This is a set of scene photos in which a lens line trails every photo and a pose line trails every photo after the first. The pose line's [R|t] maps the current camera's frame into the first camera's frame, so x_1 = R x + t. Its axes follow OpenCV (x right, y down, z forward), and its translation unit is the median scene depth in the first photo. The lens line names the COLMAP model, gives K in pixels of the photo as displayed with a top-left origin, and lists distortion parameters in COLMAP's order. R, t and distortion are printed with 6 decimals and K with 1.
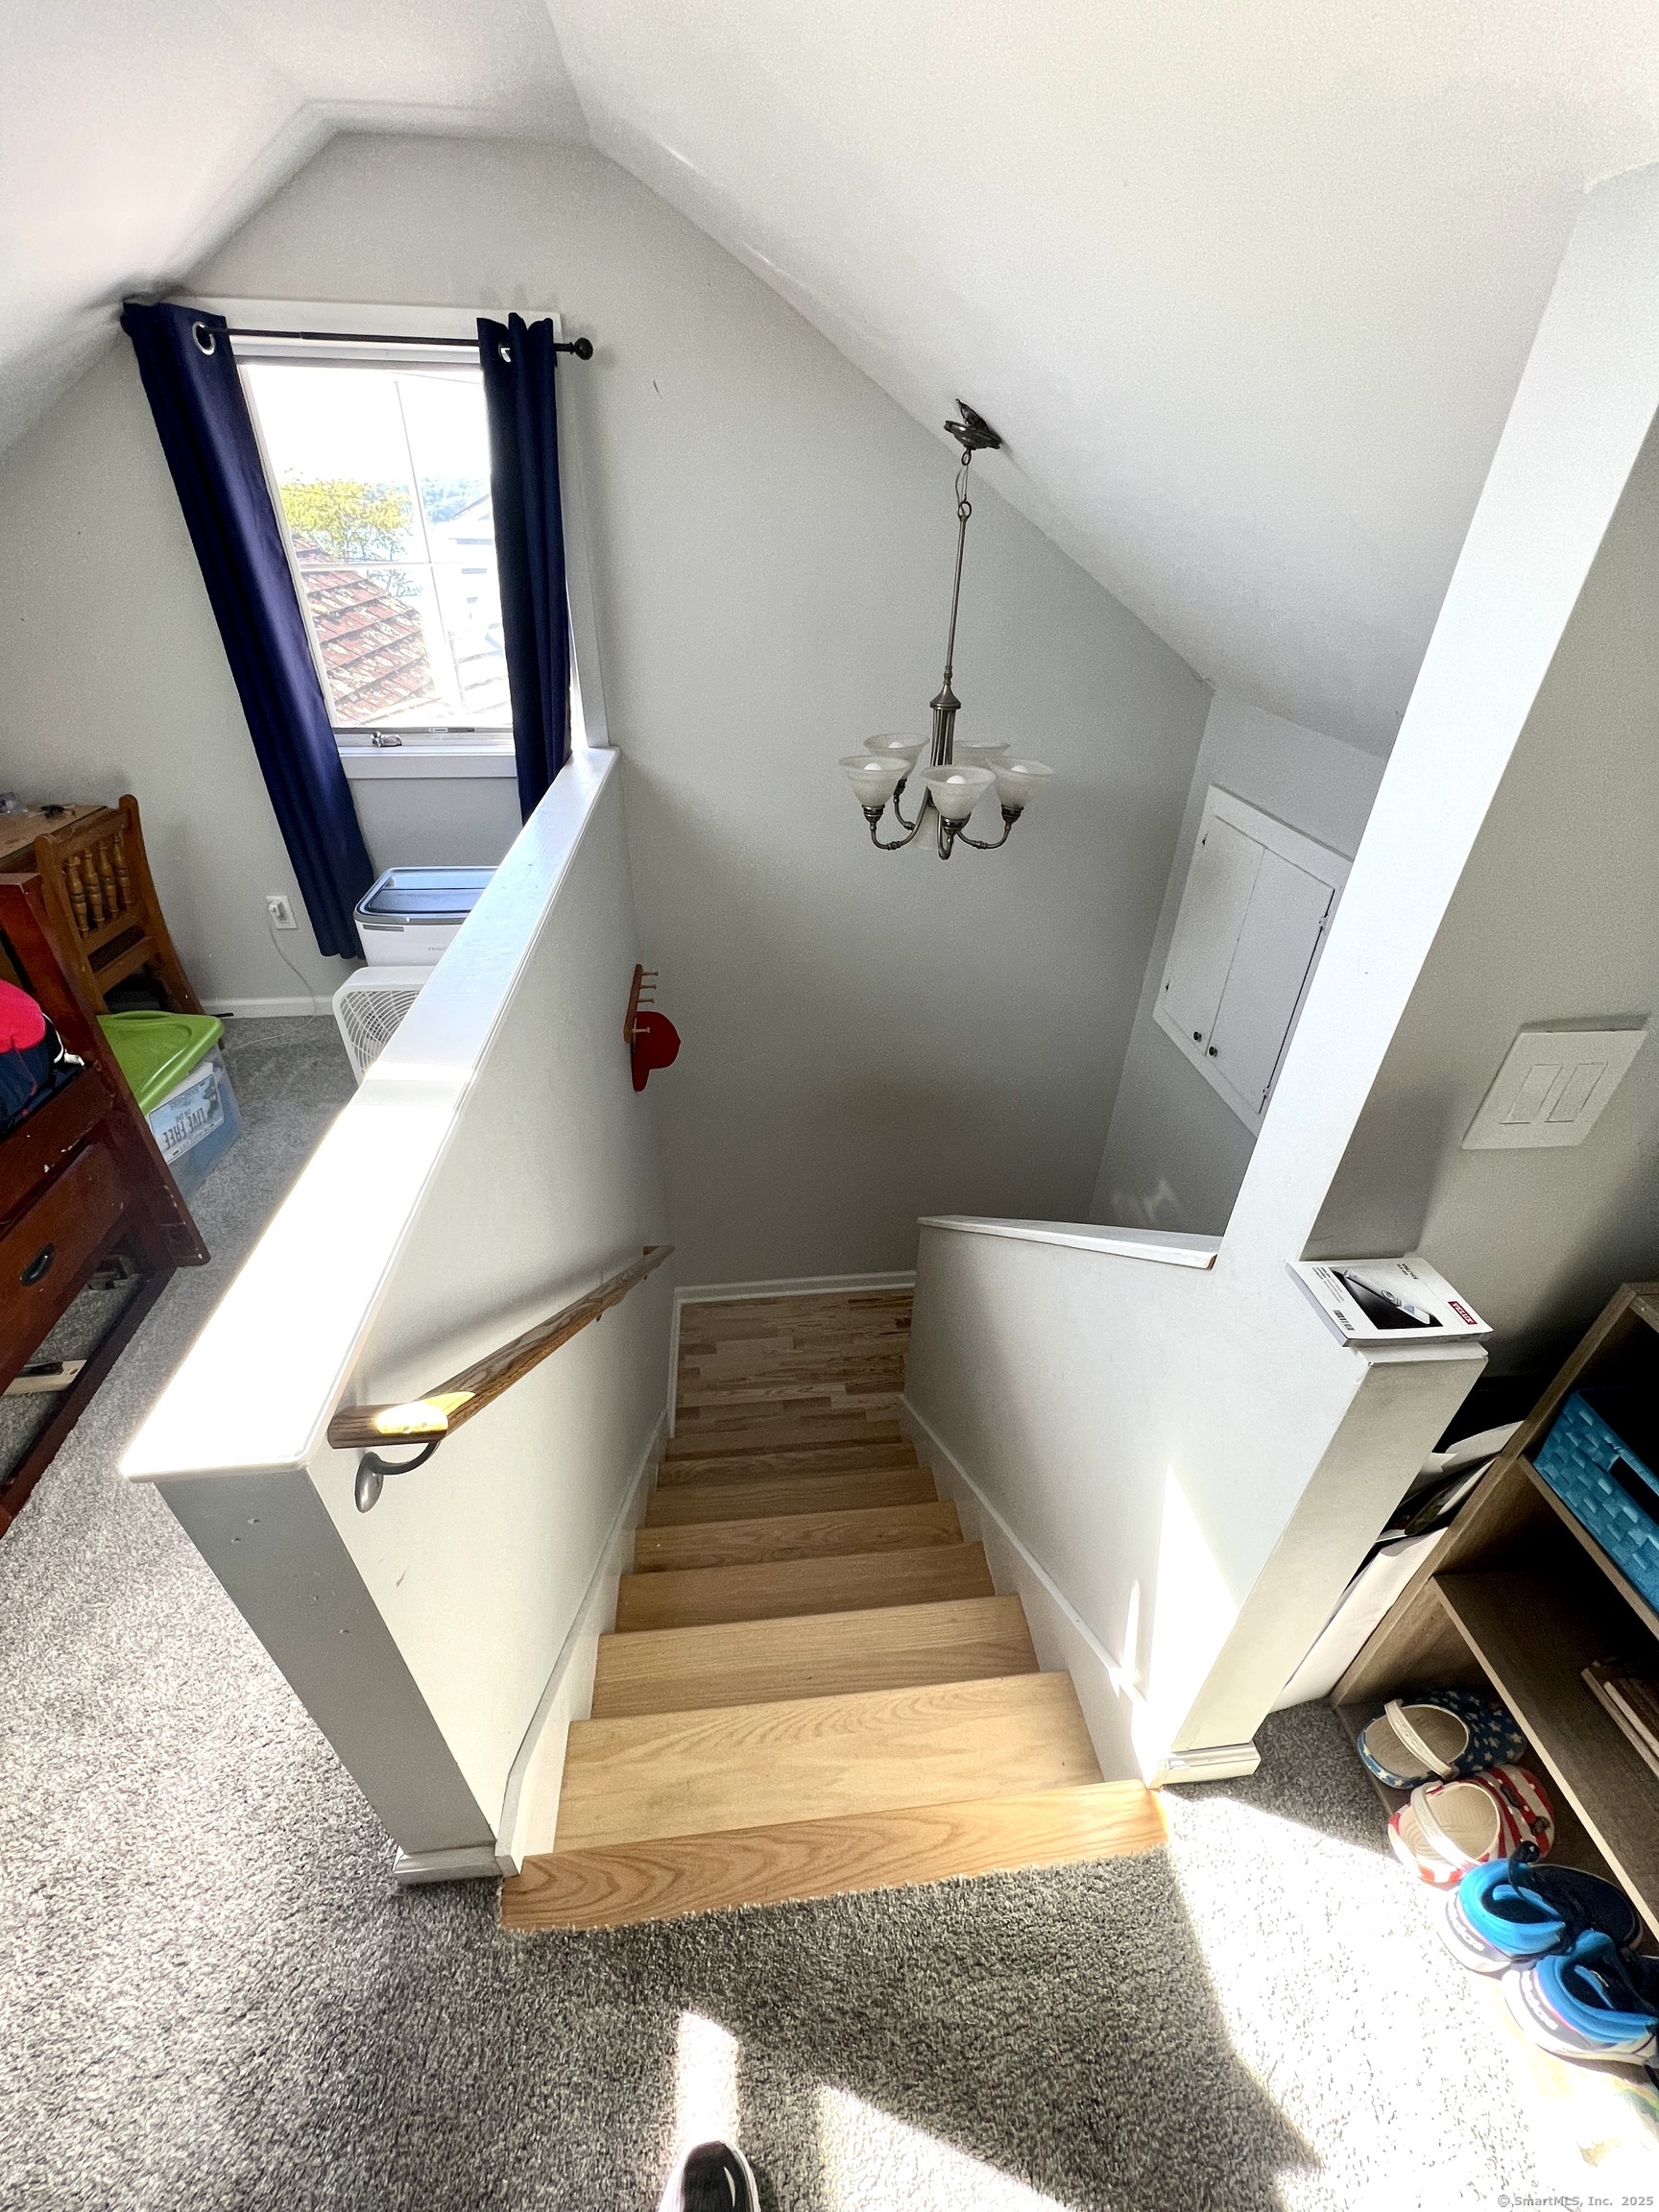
lens RADIAL K [[888.7, 0, 824.8], [0, 888.7, 1093.5], [0, 0, 1]] dist [-0.000850, 0.000374]
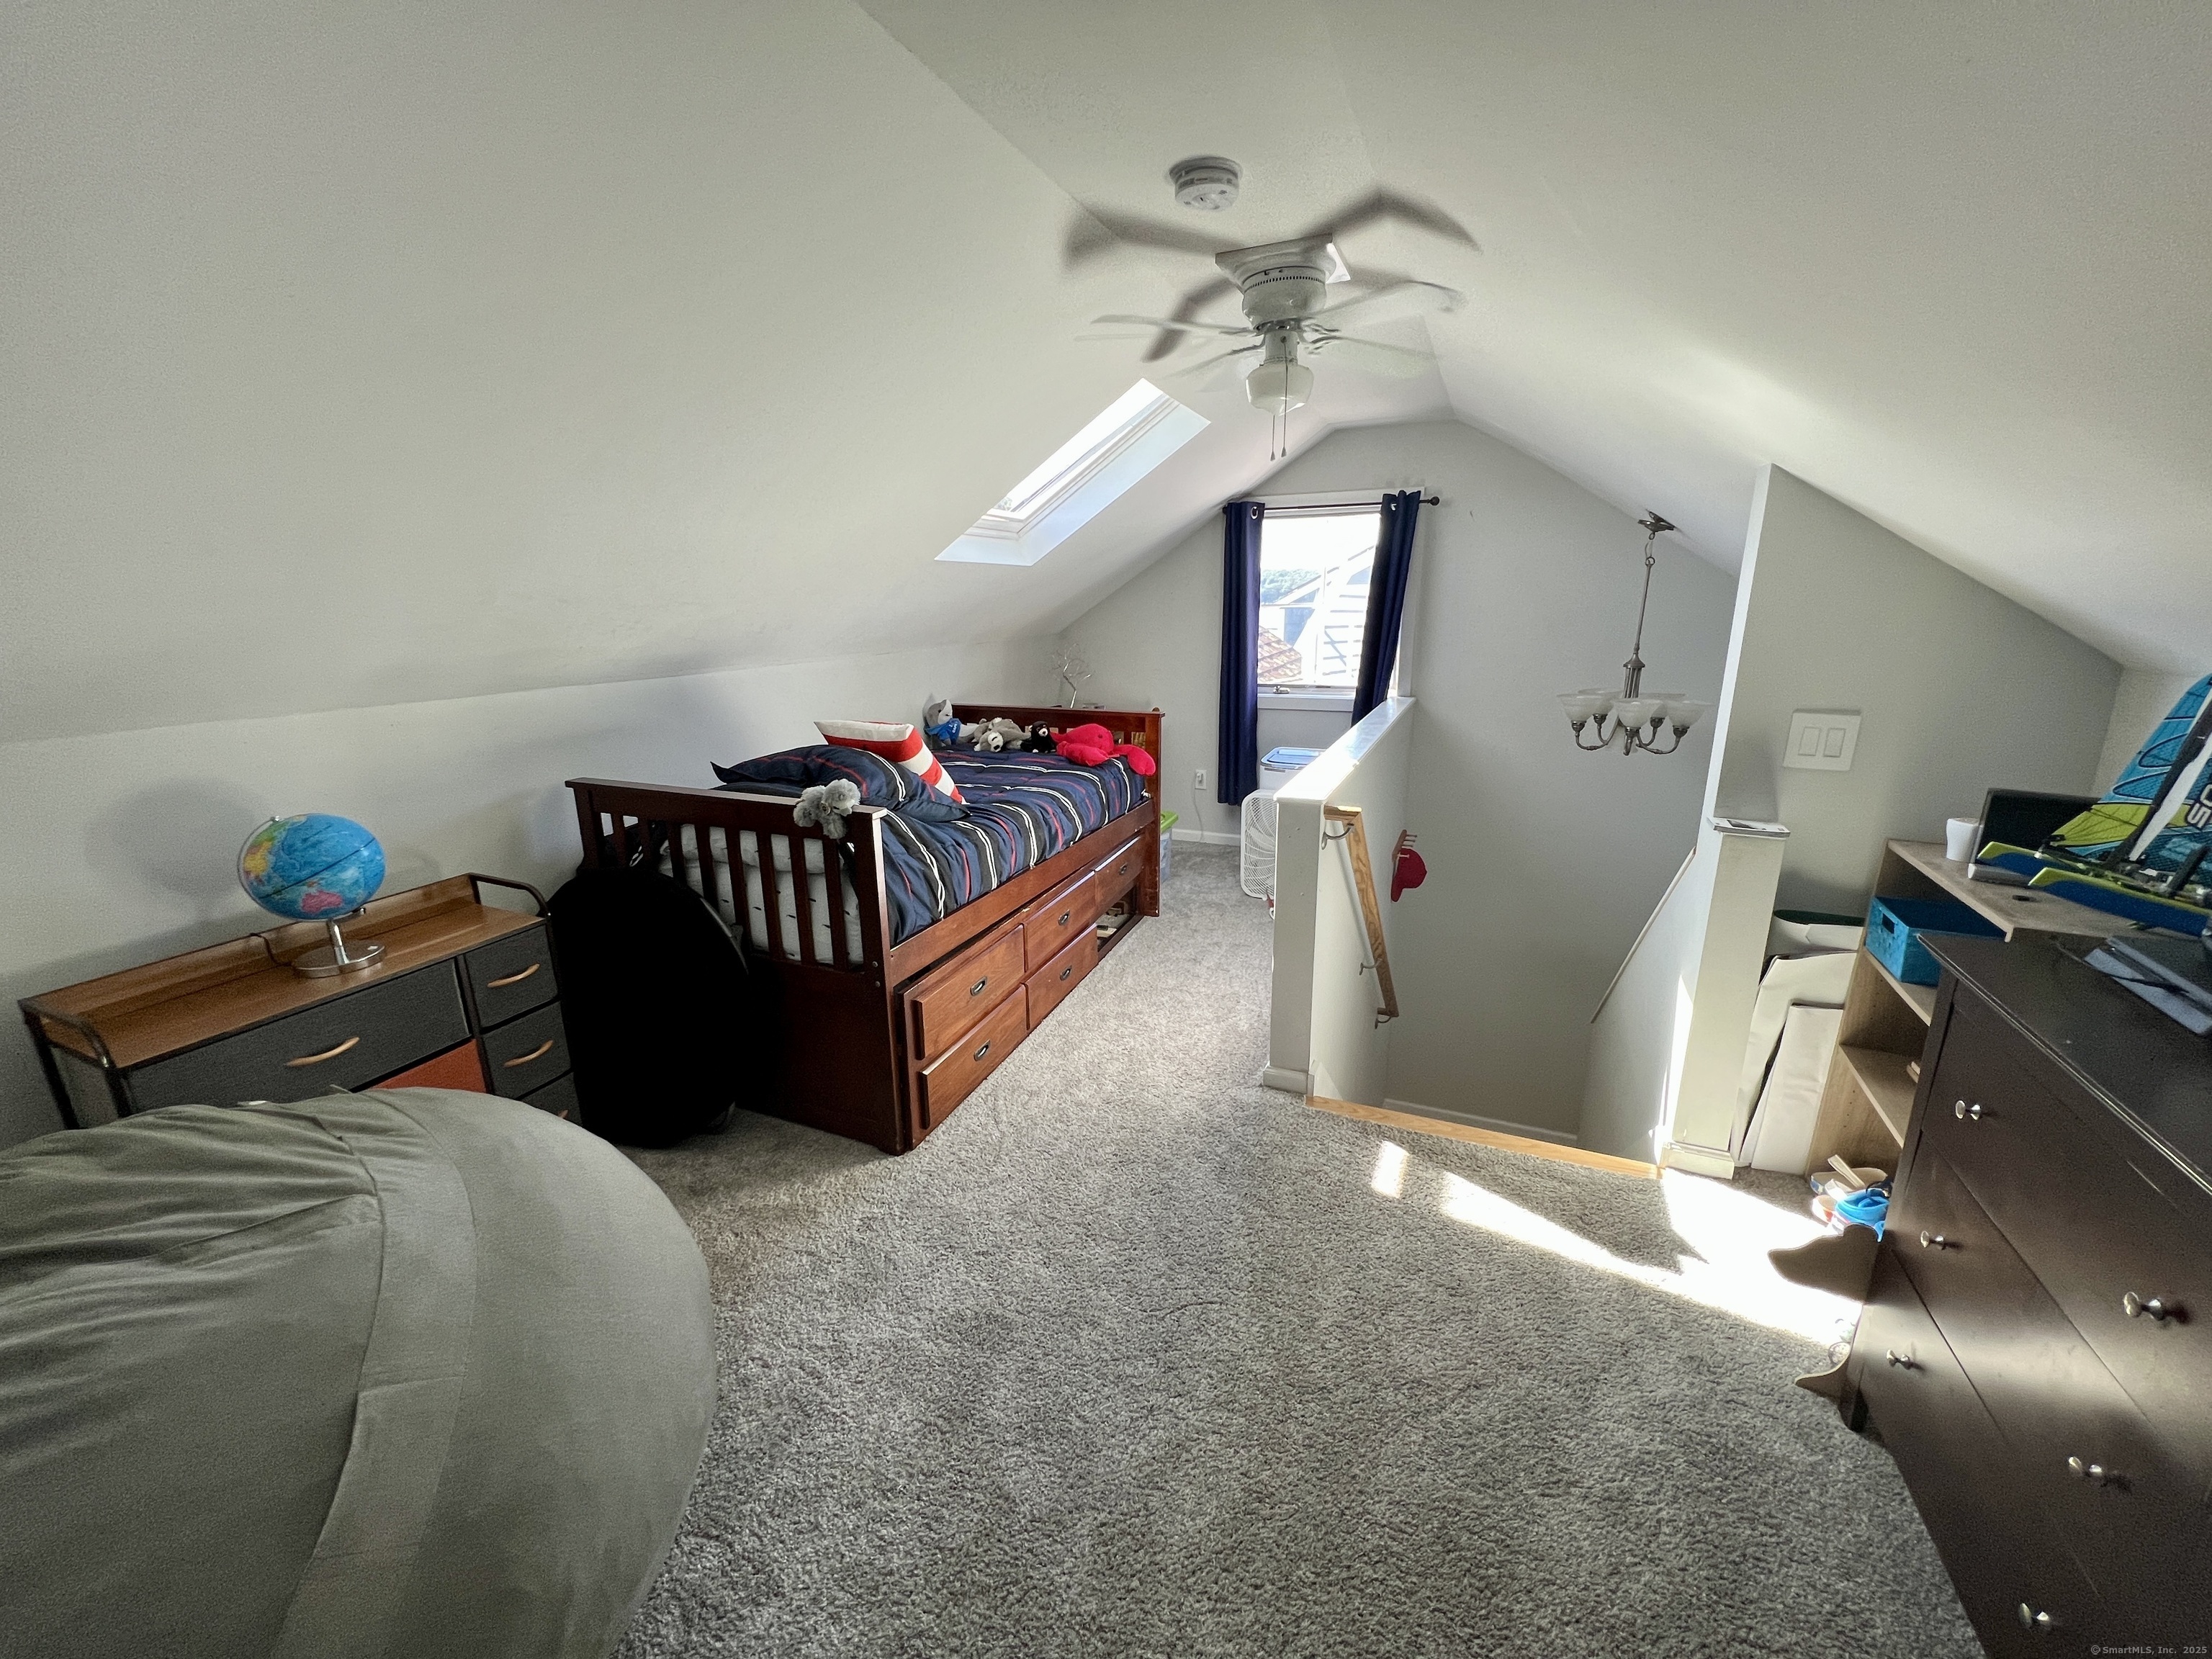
lens RADIAL K [[886.4, 0, 1100.6], [0, 886.4, 822.0], [0, 0, 1]] dist [-0.001444, -0.000189]
pose [[0.866956, 0.094295, -0.489384, 0.105990], [-0.246985, 0.934168, -0.257544, 0.474577], [0.432882, 0.344150, 0.833171, -0.656220]]
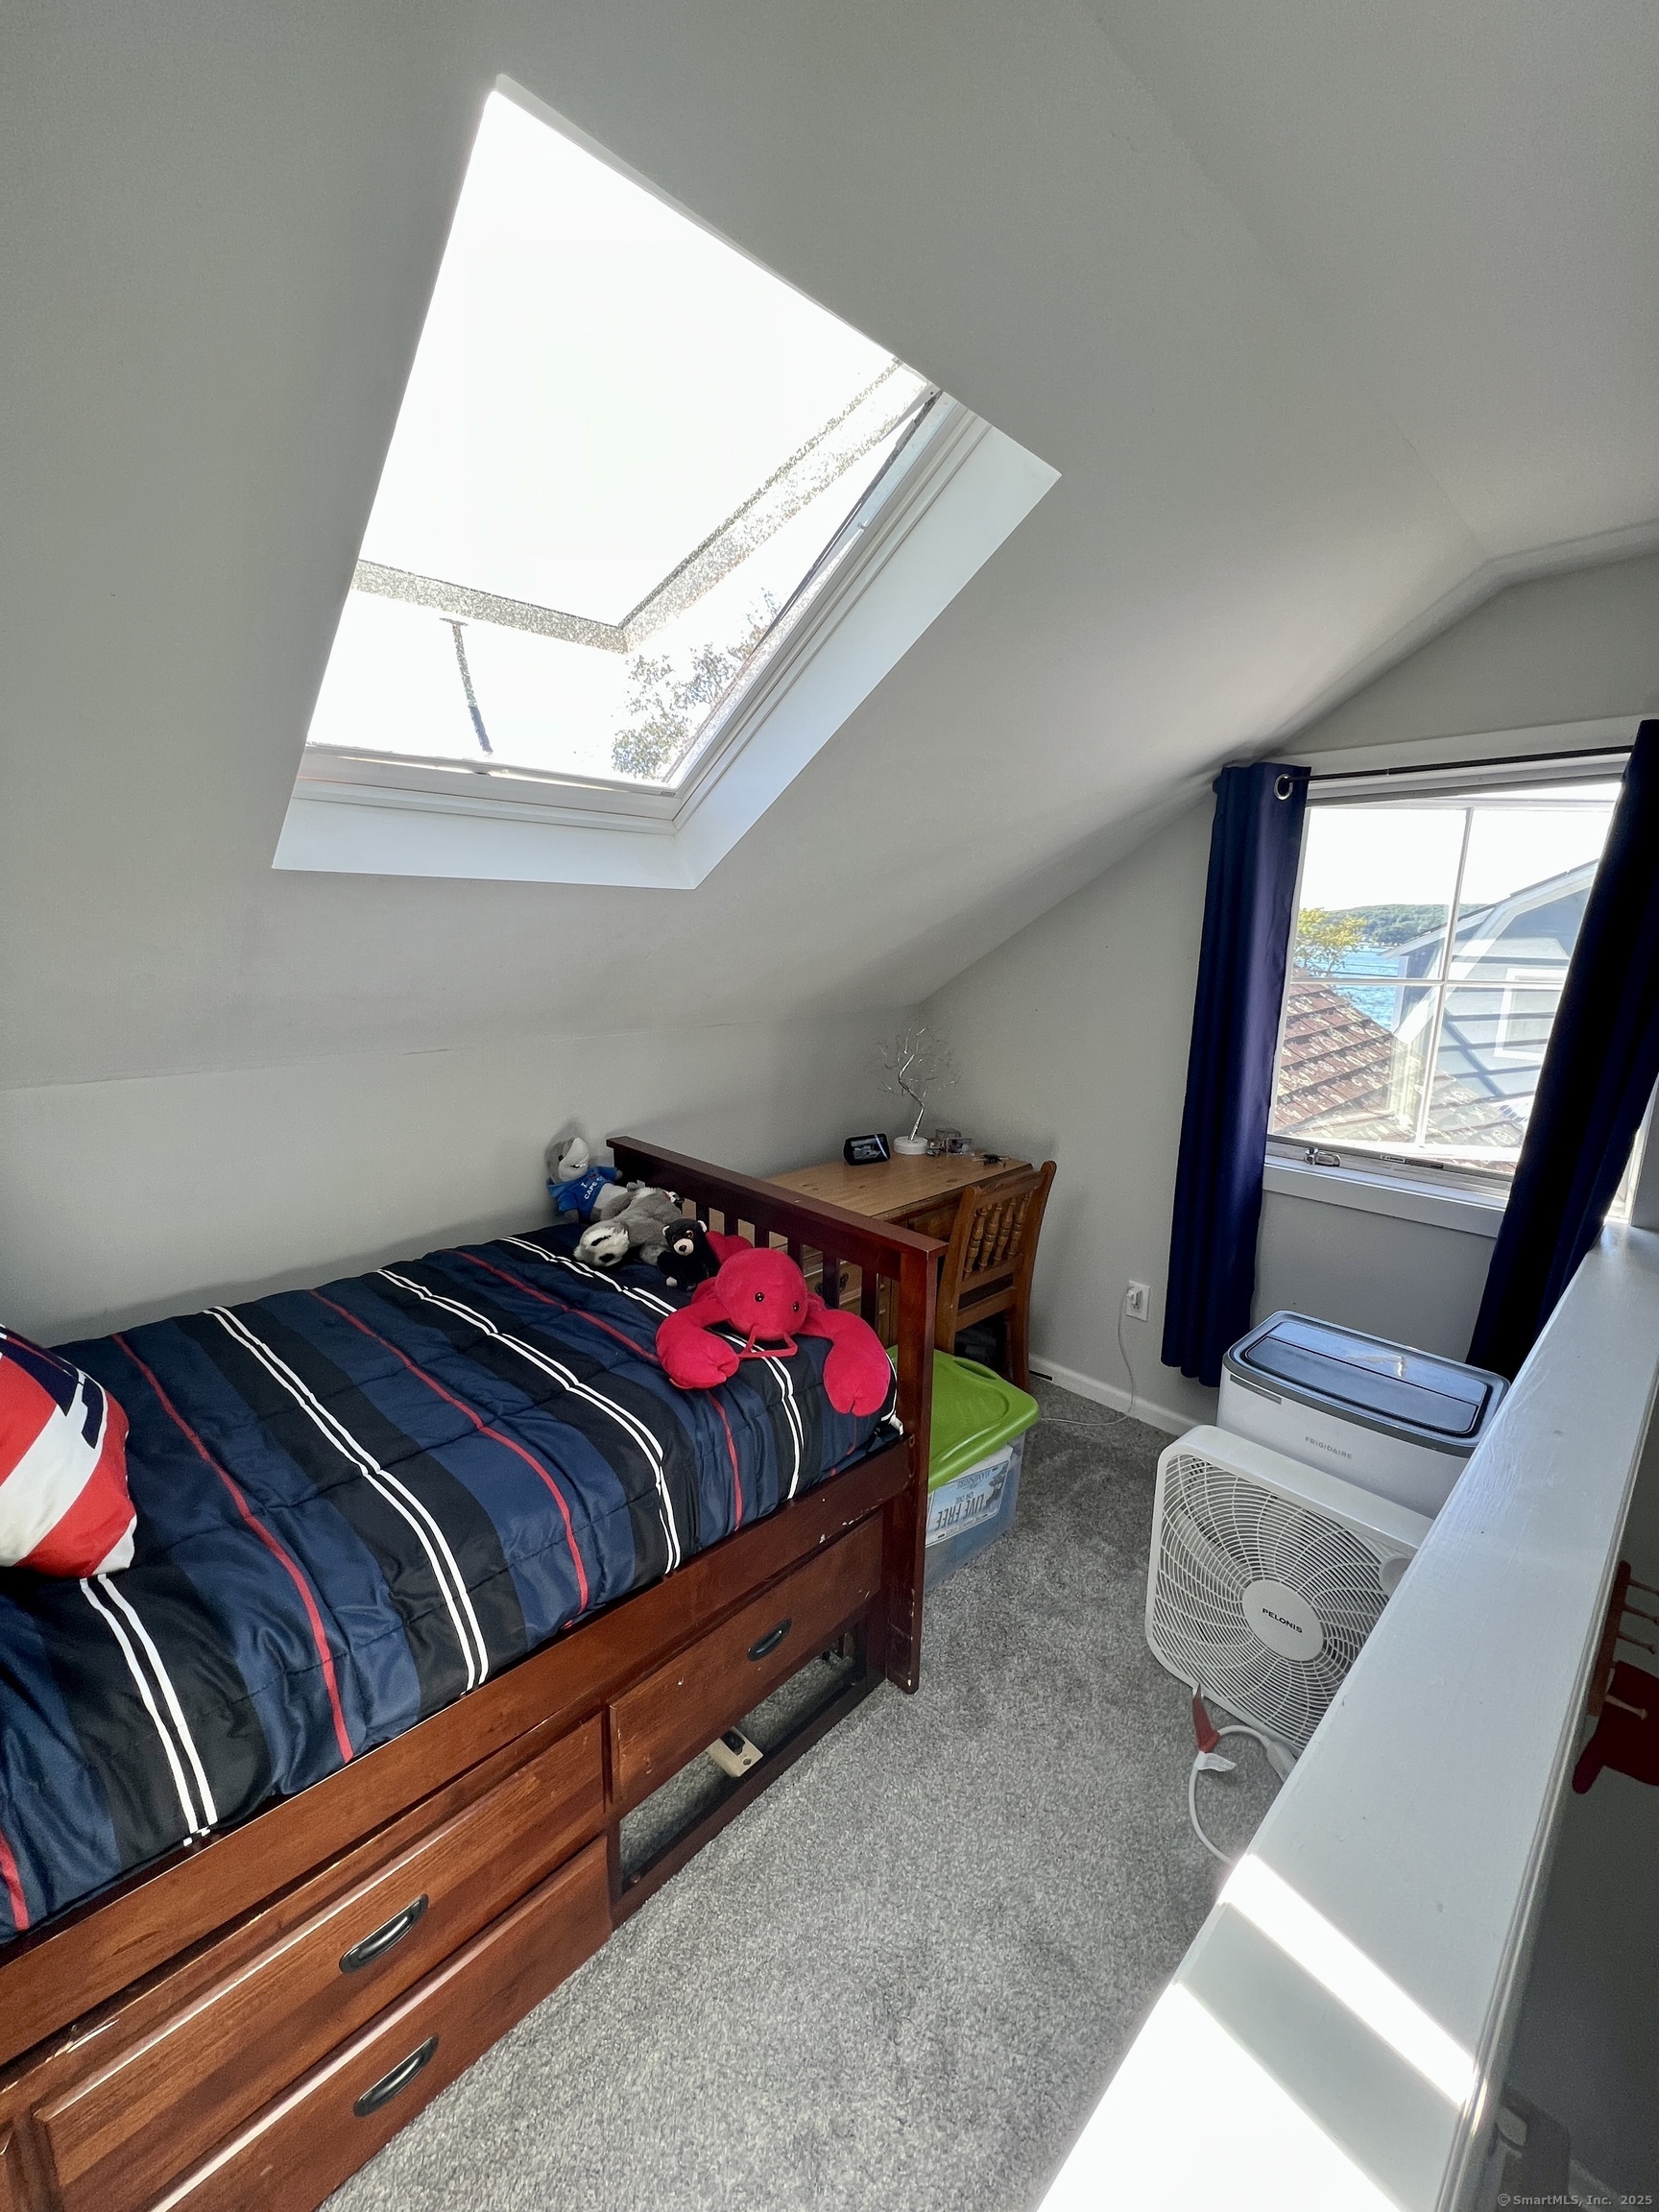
lens RADIAL K [[886.4, 0, 834.6], [0, 886.4, 1090.1], [0, 0, 1]] dist [-0.001444, -0.000189]
pose [[0.621651, 0.141523, -0.770404, -0.164457], [-0.432970, 0.881714, -0.187399, -0.110632], [0.652754, 0.450058, 0.609393, 0.174249]]
